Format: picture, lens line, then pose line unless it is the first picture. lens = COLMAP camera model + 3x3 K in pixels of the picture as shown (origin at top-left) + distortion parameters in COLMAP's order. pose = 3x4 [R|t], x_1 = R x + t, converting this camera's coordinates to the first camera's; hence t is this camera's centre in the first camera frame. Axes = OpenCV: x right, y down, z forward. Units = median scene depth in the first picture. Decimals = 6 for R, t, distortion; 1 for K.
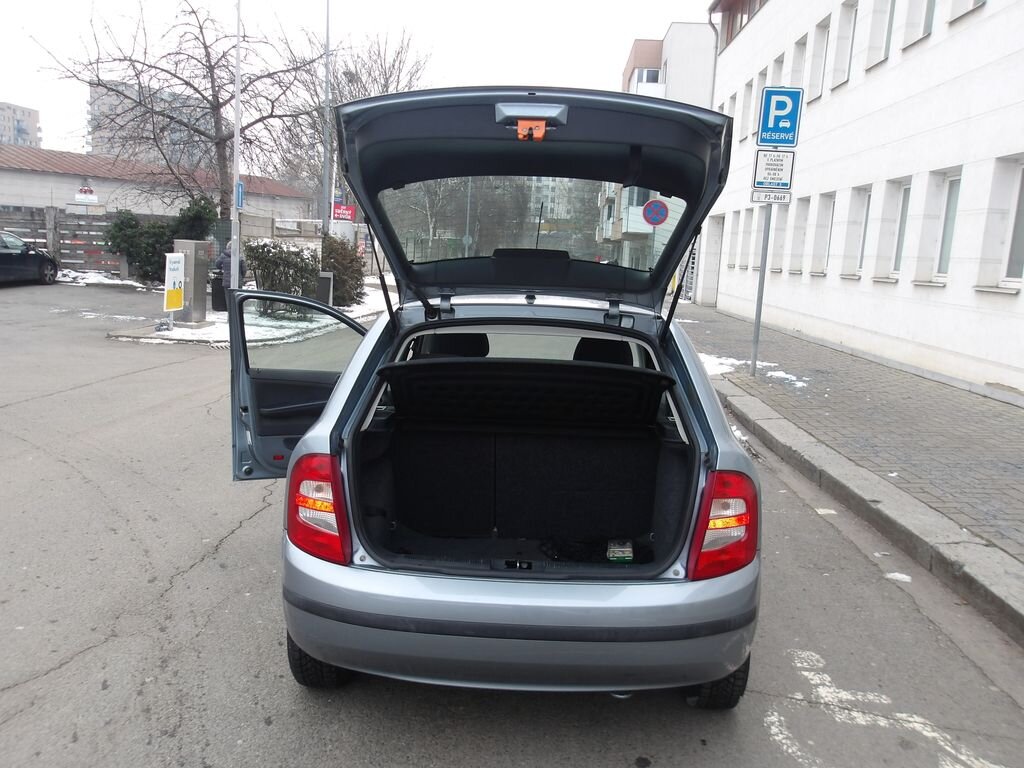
lens RADIAL K [[862.9, 0, 506.2], [0, 862.9, 381.0], [0, 0, 1]] dist [0.013957, -0.002257]
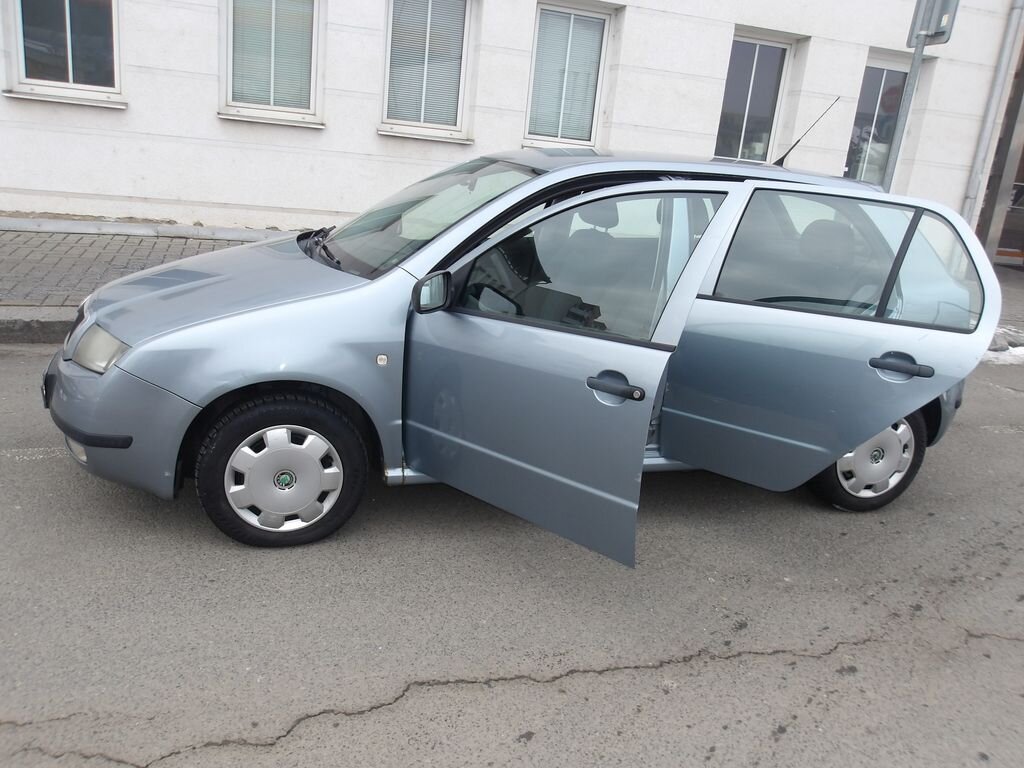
lens RADIAL K [[862.9, 0, 510.8], [0, 862.9, 379.7], [0, 0, 1]] dist [0.013957, -0.002257]
pose [[-0.339902, -0.321802, 0.883691, -0.809007], [0.029314, 0.935554, 0.351964, -0.195108], [-0.940004, 0.145537, -0.308564, 1.385132]]
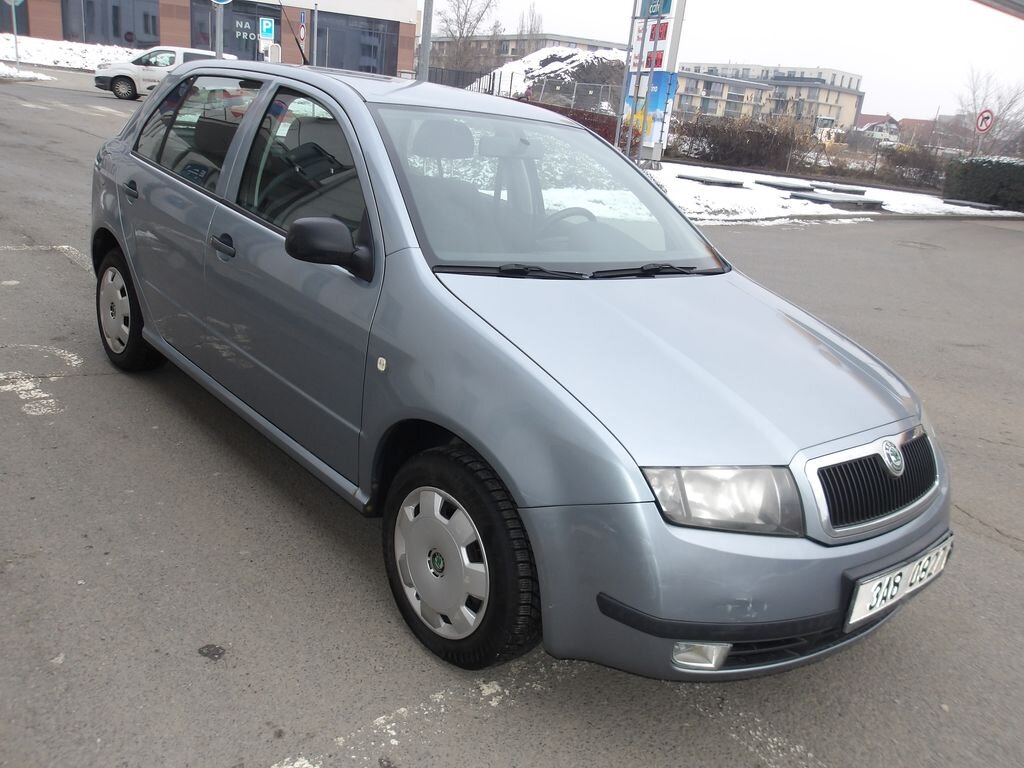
lens RADIAL K [[862.9, 0, 504.4], [0, 862.9, 379.2], [0, 0, 1]] dist [0.013957, -0.002257]
pose [[-0.715755, 0.082656, -0.693443, 0.544890], [-0.249662, 0.897062, 0.364621, -0.158745], [0.652200, 0.434105, -0.621440, 1.623134]]
